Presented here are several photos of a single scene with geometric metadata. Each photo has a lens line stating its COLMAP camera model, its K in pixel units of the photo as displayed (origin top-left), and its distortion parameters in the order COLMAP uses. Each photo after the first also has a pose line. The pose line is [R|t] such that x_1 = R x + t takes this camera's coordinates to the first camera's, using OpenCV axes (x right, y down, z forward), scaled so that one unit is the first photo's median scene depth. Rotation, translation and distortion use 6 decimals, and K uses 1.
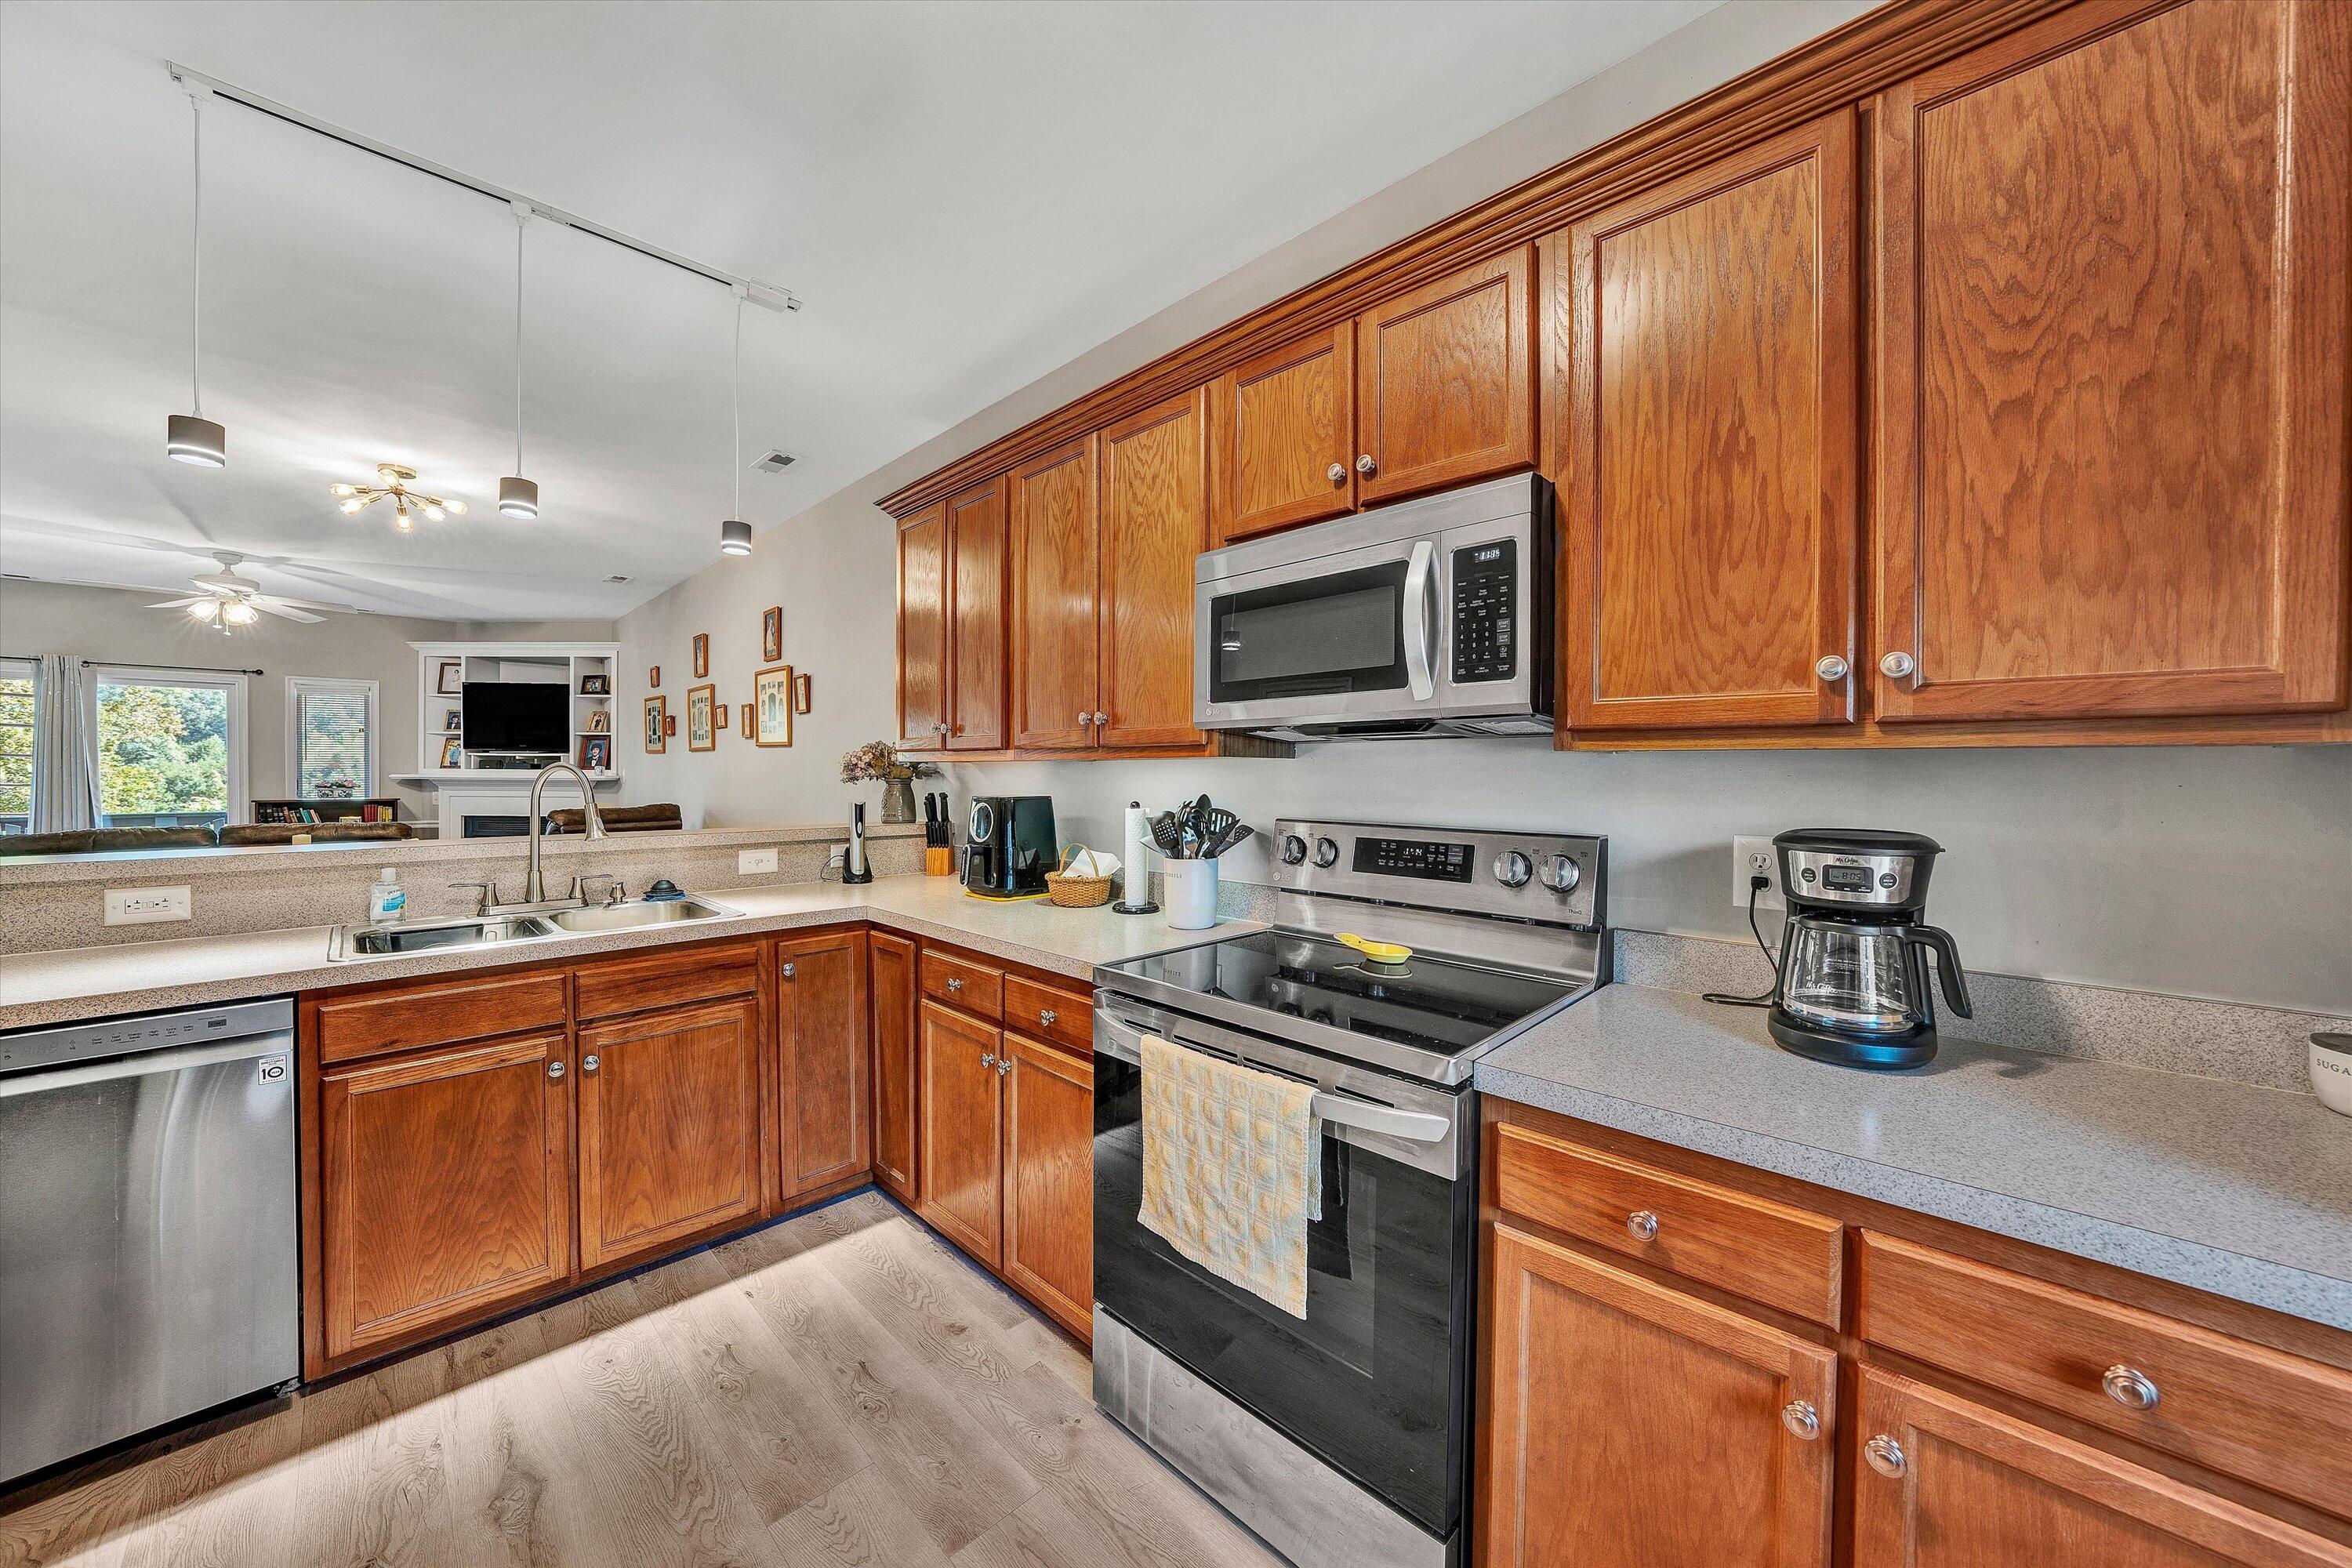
lens RADIAL K [[831.9, 0, 1182.2], [0, 831.9, 773.1], [0, 0, 1]] dist [-0.008319, 0.001905]
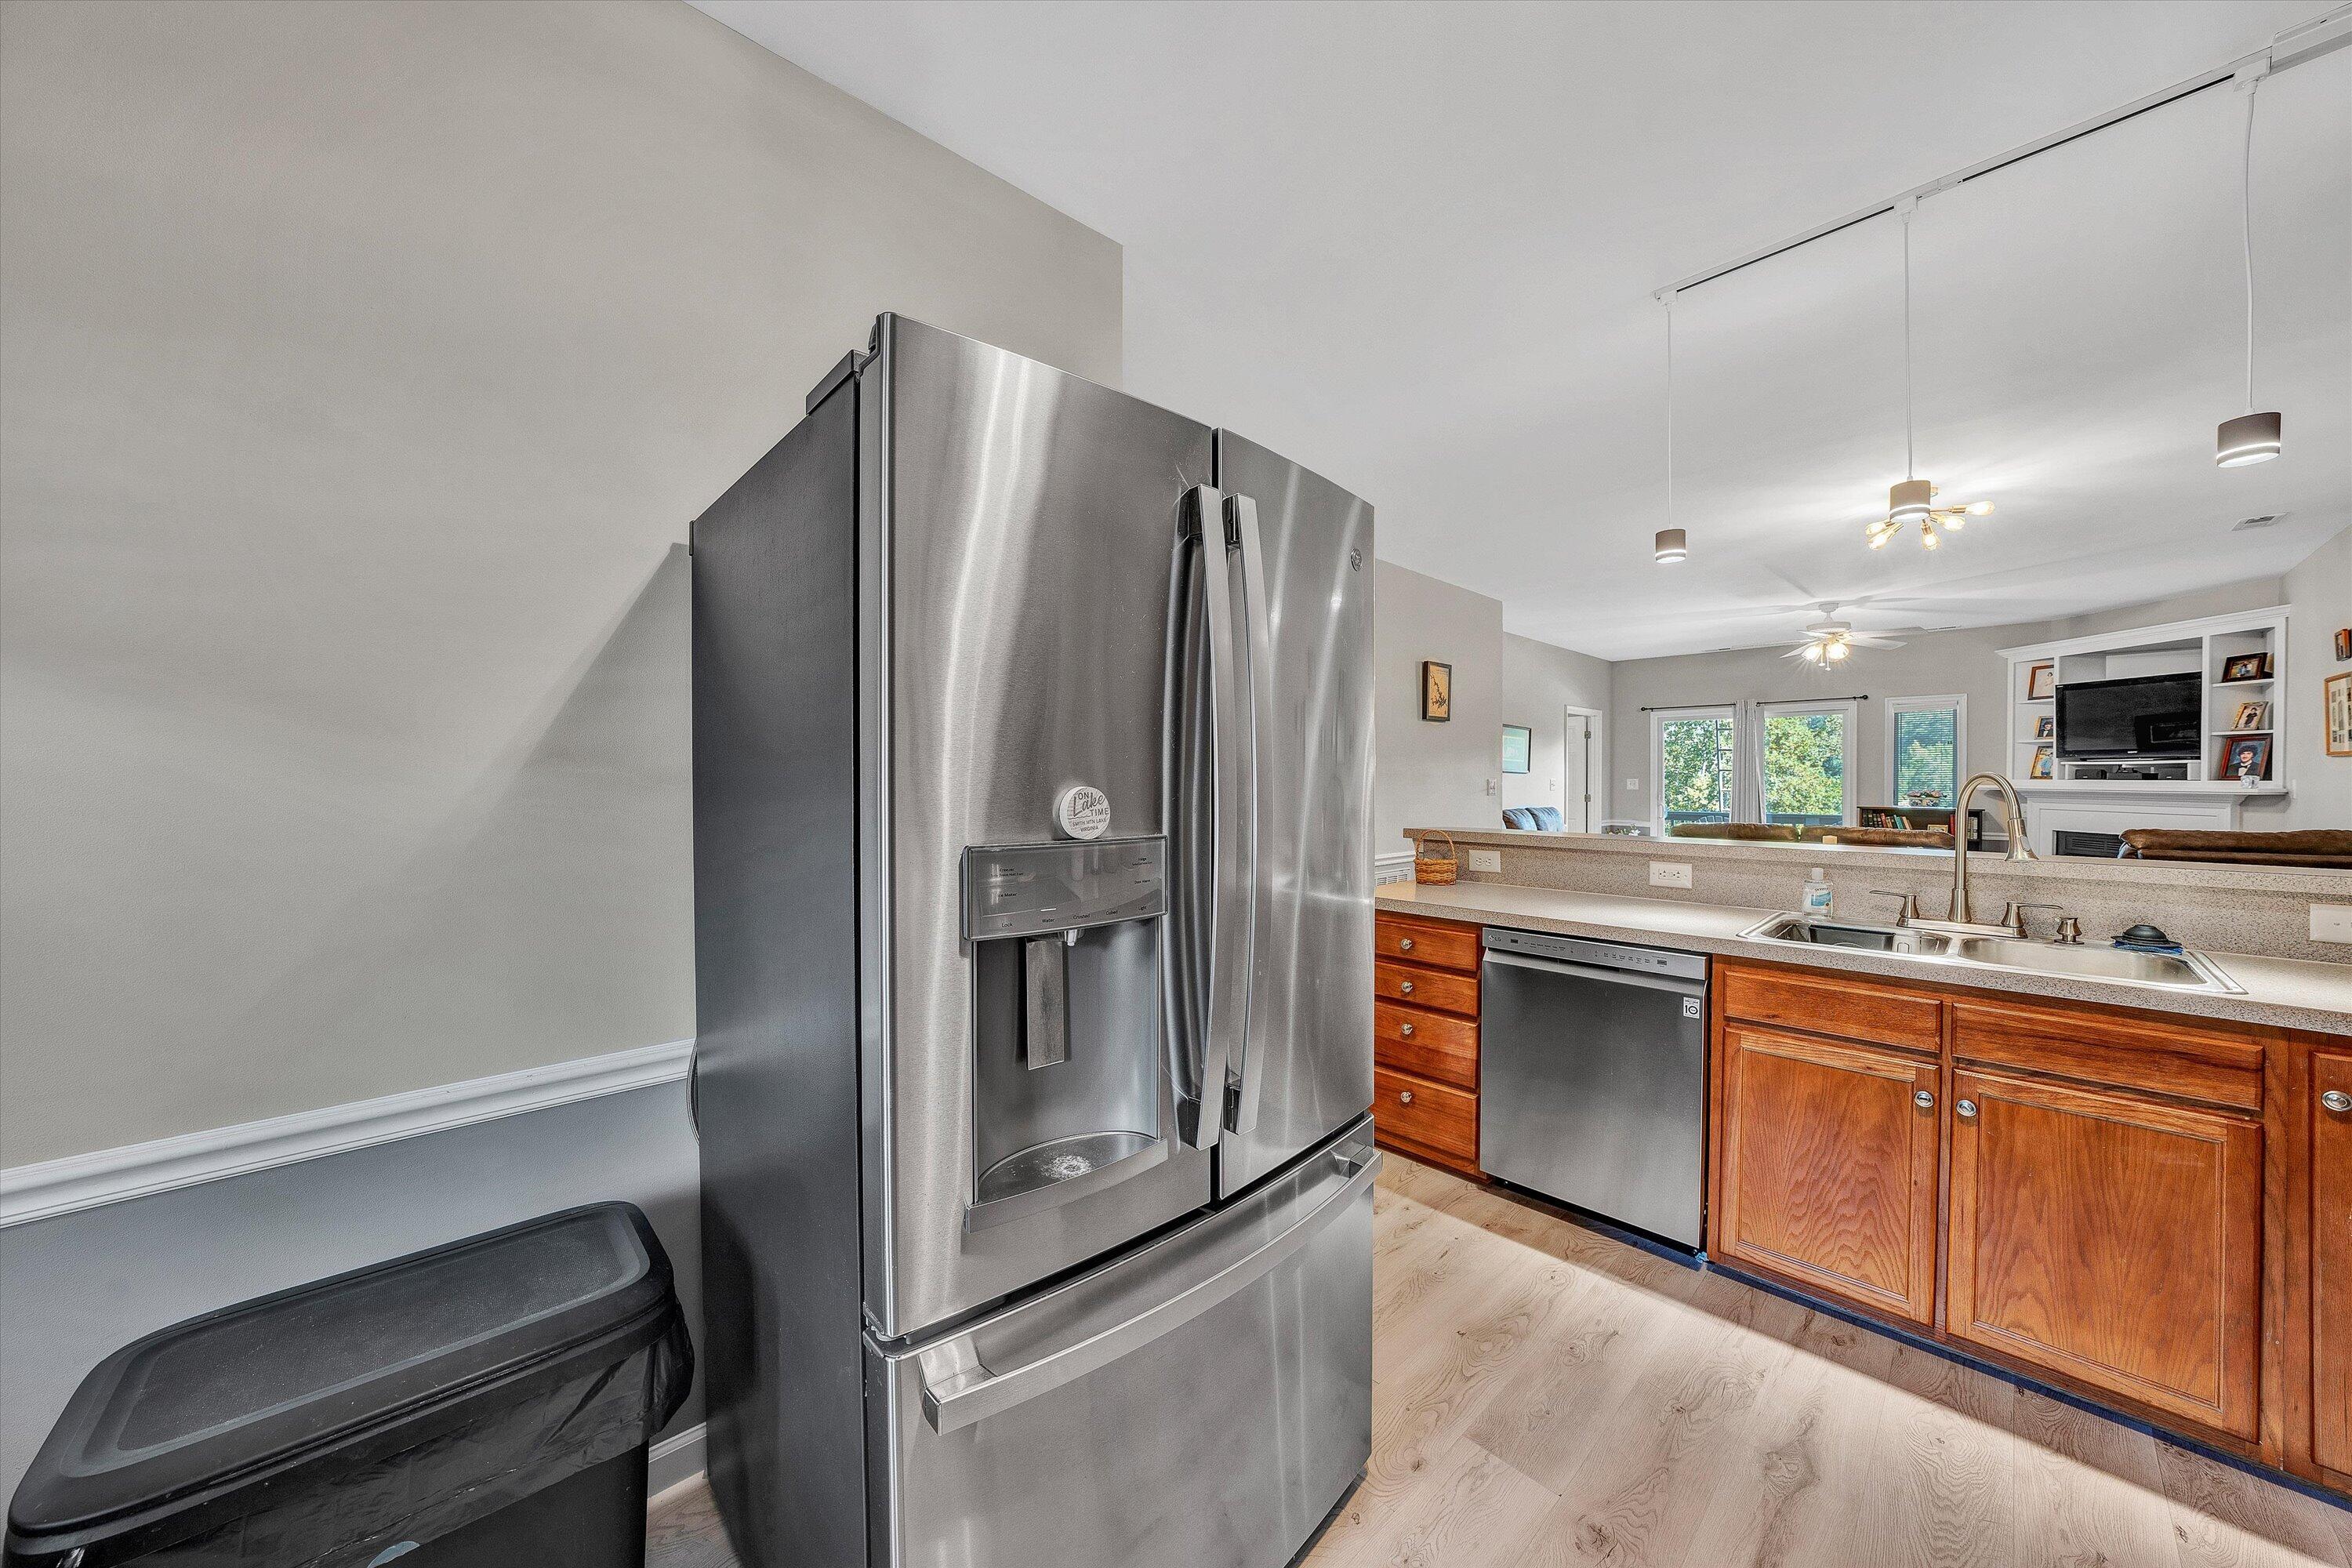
lens RADIAL K [[831.9, 0, 1188.3], [0, 831.9, 778.3], [0, 0, 1]] dist [-0.008319, 0.001905]
pose [[-0.021206, -0.002789, -0.999771, 0.174823], [-0.004291, 0.999987, -0.002699, 0.000101], [0.999766, 0.004233, -0.021218, 0.160273]]
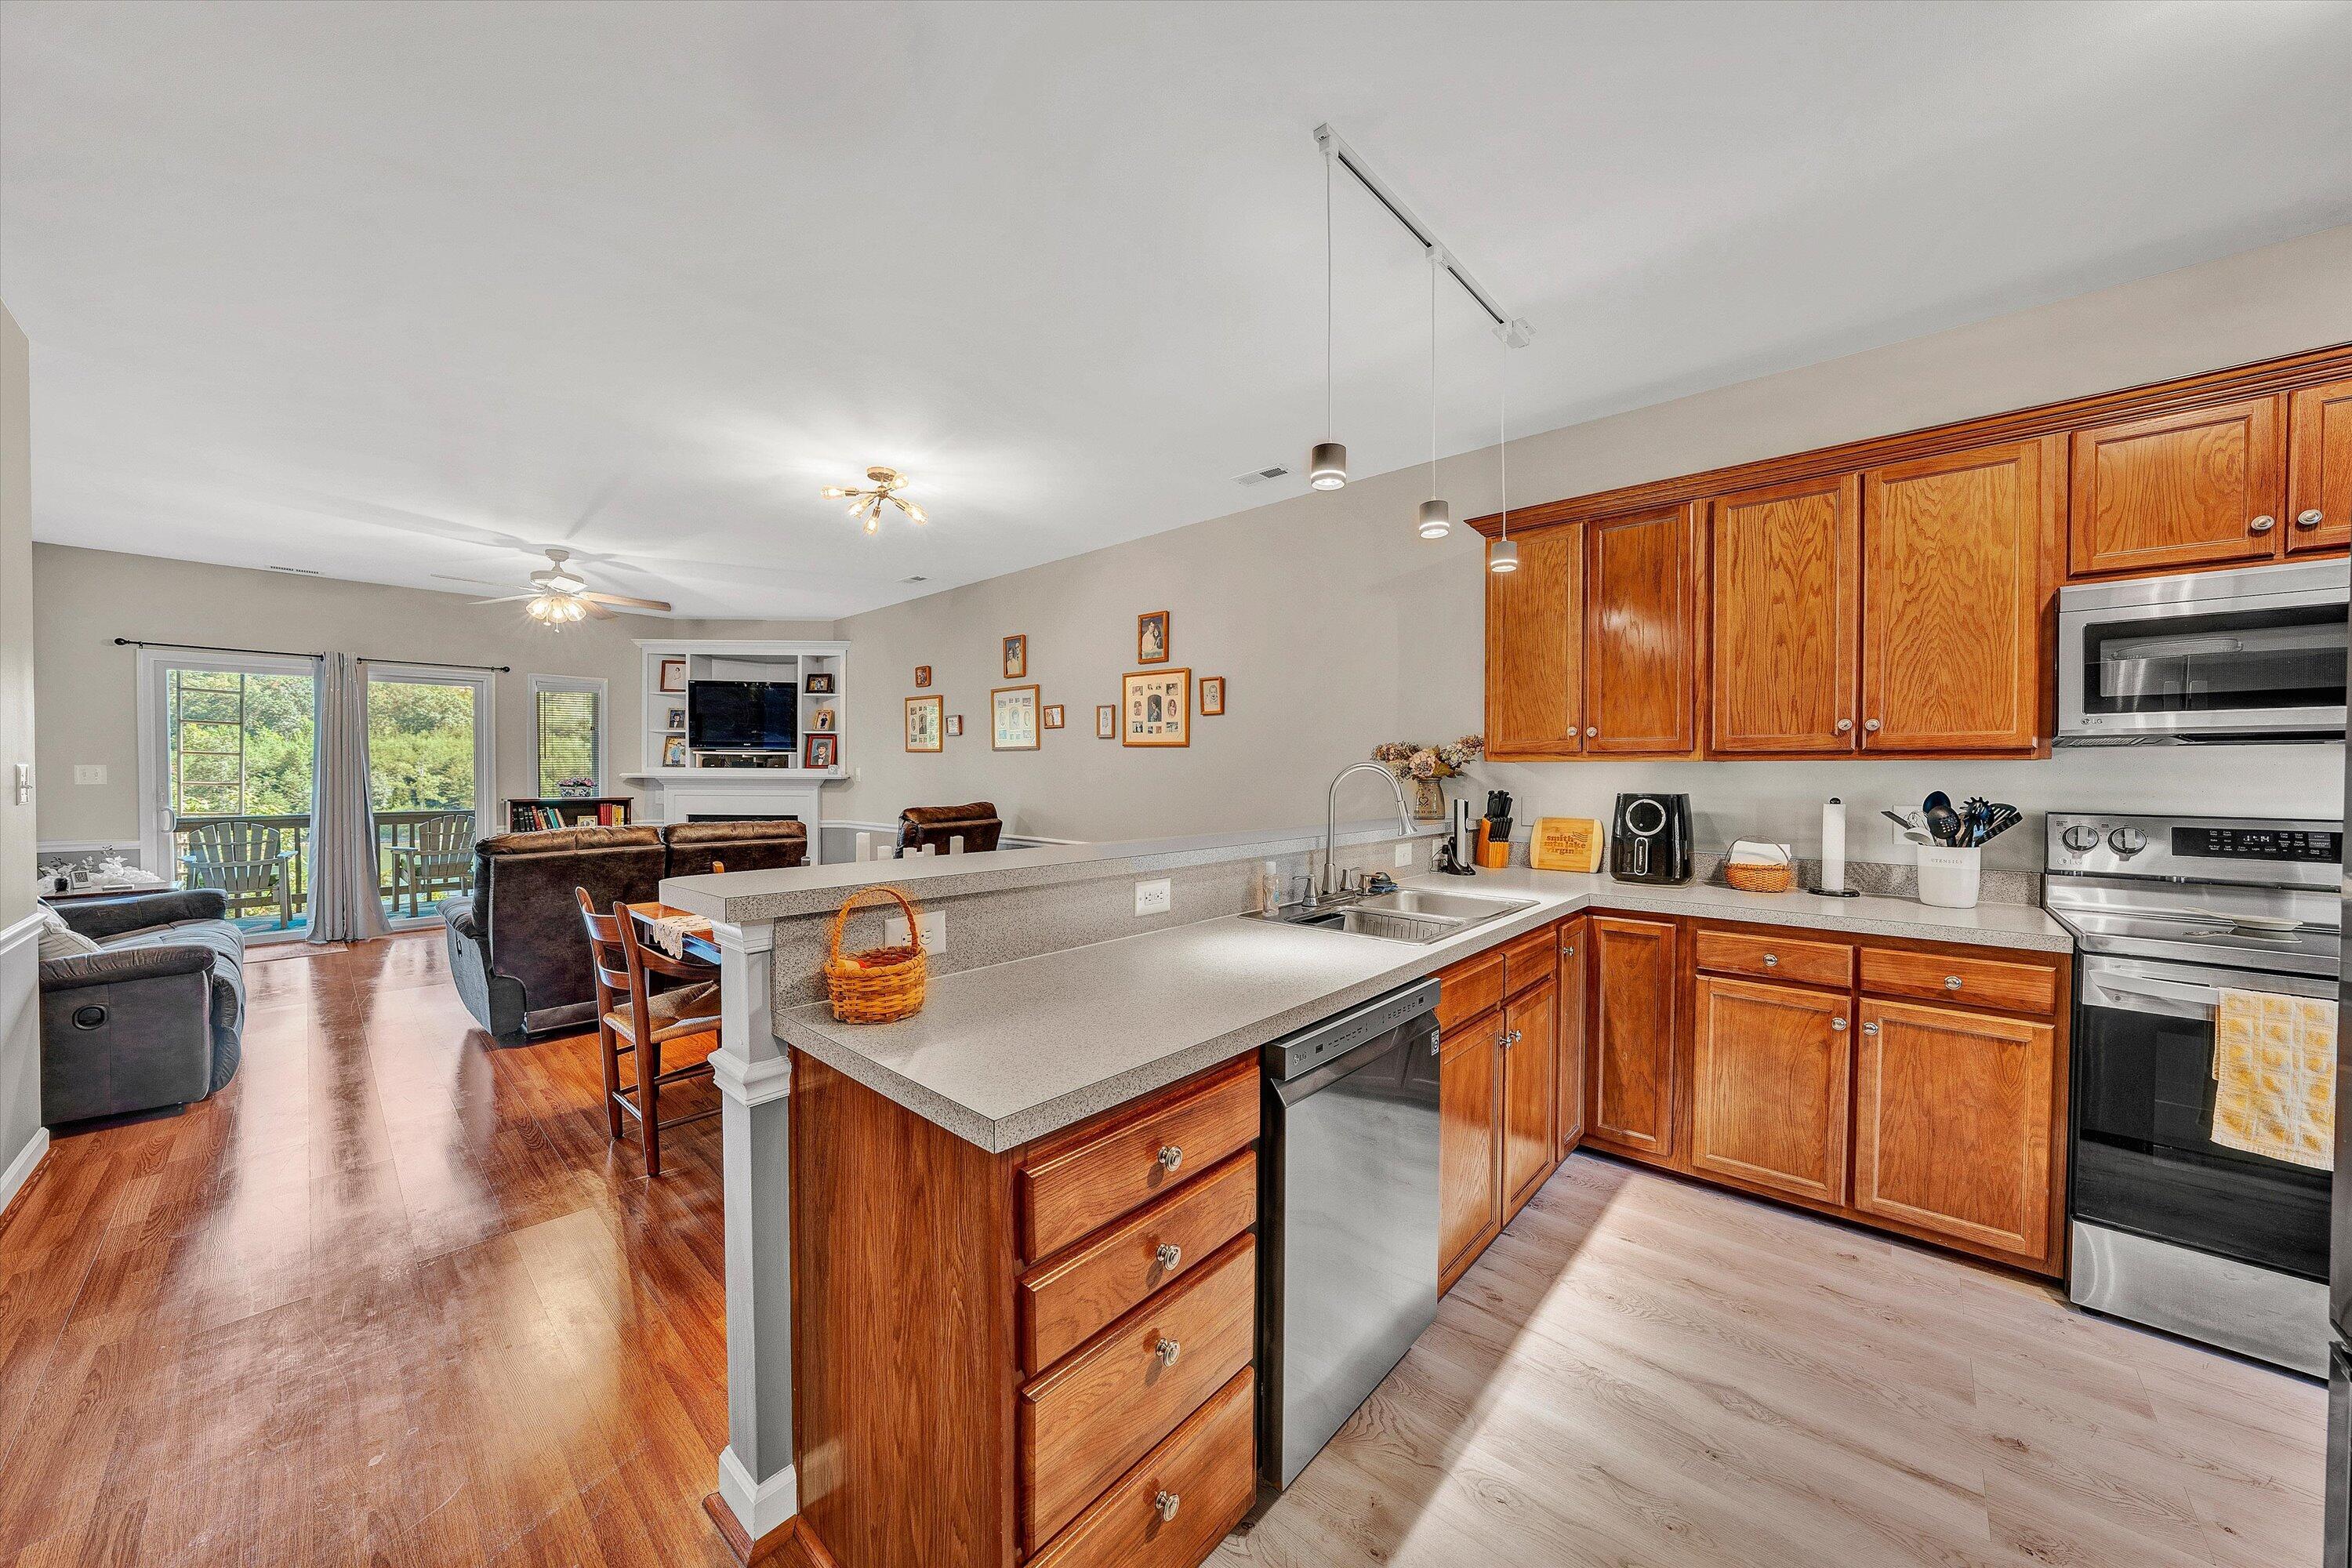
lens RADIAL K [[831.9, 0, 1139.9], [0, 831.9, 771.5], [0, 0, 1]] dist [-0.008319, 0.001905]
pose [[0.998127, -0.001099, 0.061173, -1.101269], [0.001017, 0.999999, 0.001383, -0.003986], [-0.061174, -0.001318, 0.998126, -0.066882]]
